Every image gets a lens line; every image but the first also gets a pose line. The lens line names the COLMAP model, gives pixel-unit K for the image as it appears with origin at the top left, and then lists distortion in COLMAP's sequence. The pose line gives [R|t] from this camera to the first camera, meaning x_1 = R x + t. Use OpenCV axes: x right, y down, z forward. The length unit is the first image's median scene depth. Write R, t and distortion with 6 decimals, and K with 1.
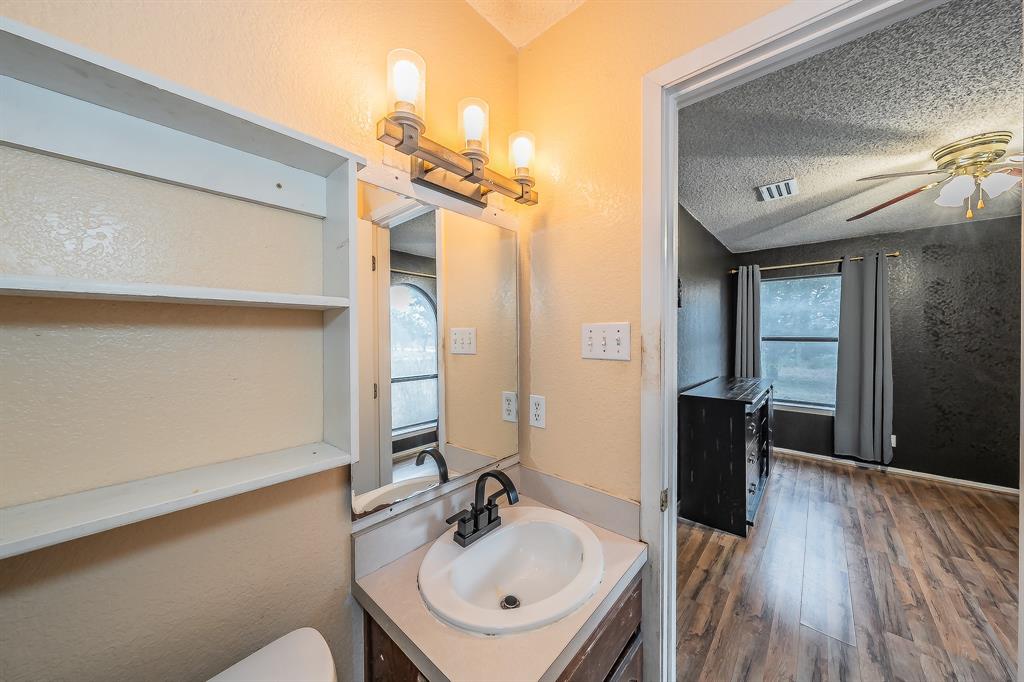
lens RADIAL K [[351.2, 0, 509.9], [0, 351.2, 339.2], [0, 0, 1]] dist [0.003177, -0.000009]
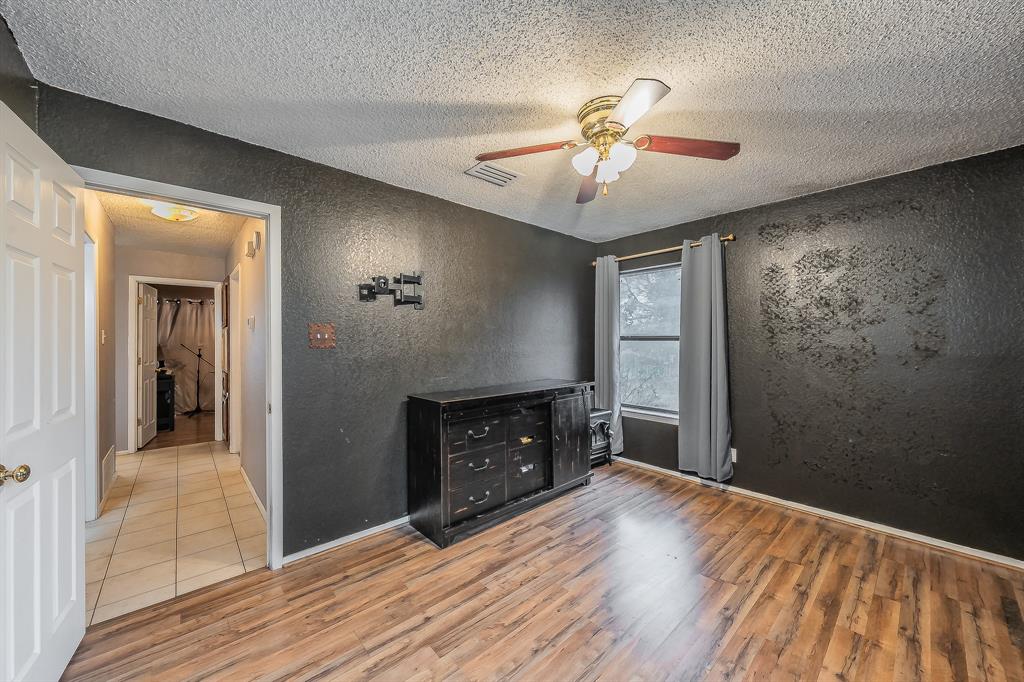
lens RADIAL K [[380.0, 0, 508.3], [0, 380.0, 340.8], [0, 0, 1]] dist [-0.000381, 0.000235]
pose [[0.991640, -0.008105, -0.128782, 0.704843], [0.007236, 0.999948, -0.007214, 0.014081], [0.128834, 0.006222, 0.991647, 0.012323]]
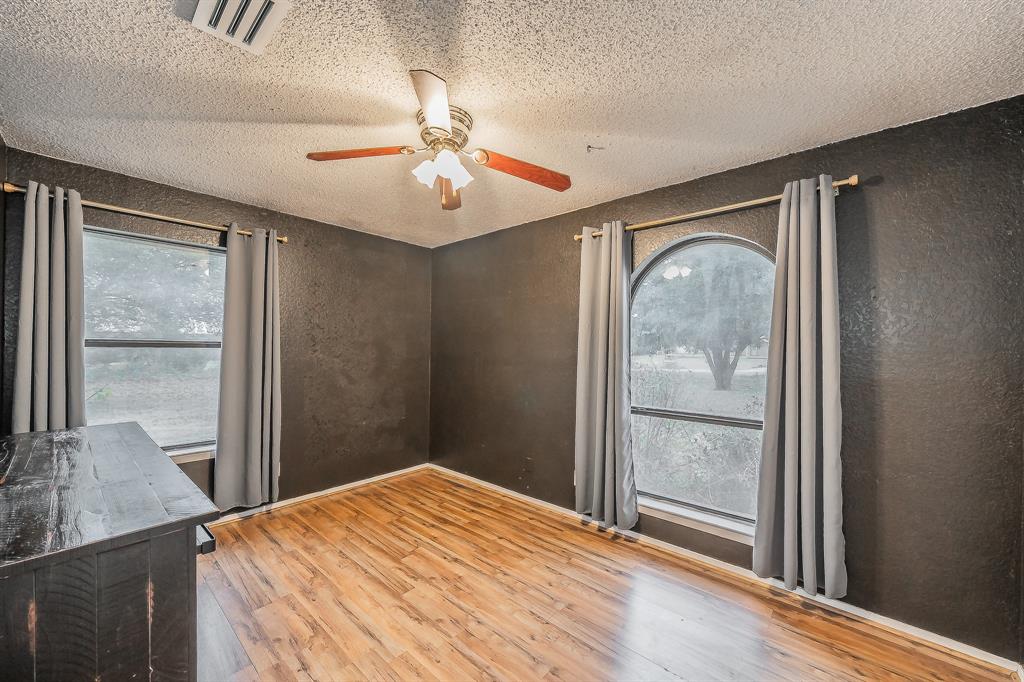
lens RADIAL K [[398.2, 0, 505.0], [0, 398.2, 346.9], [0, 0, 1]] dist [0.001663, -0.000457]
pose [[0.011473, -0.005603, 0.999918, 0.189979], [-0.002478, 0.999981, 0.005631, 0.001141], [-0.999931, -0.002543, 0.011459, 0.493996]]
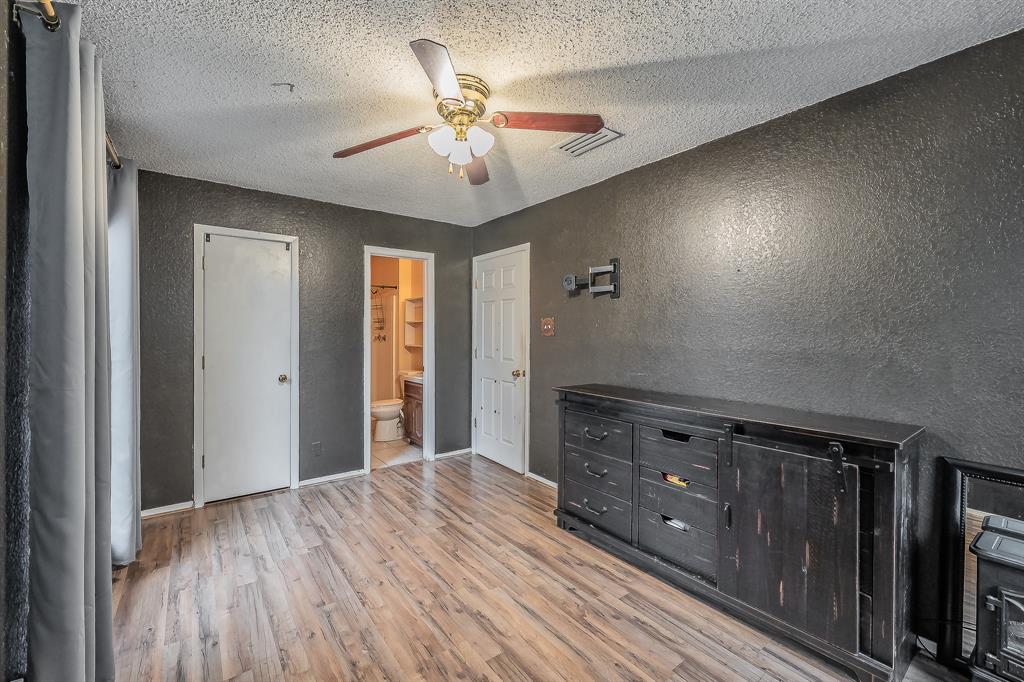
lens RADIAL K [[398.2, 0, 453.2], [0, 398.2, 335.2], [0, 0, 1]] dist [0.001663, -0.000457]
pose [[-0.278181, 0.002372, -0.960526, 1.327496], [-0.013488, 0.999889, 0.006375, 0.014043], [0.960434, 0.014729, -0.278118, 0.741758]]
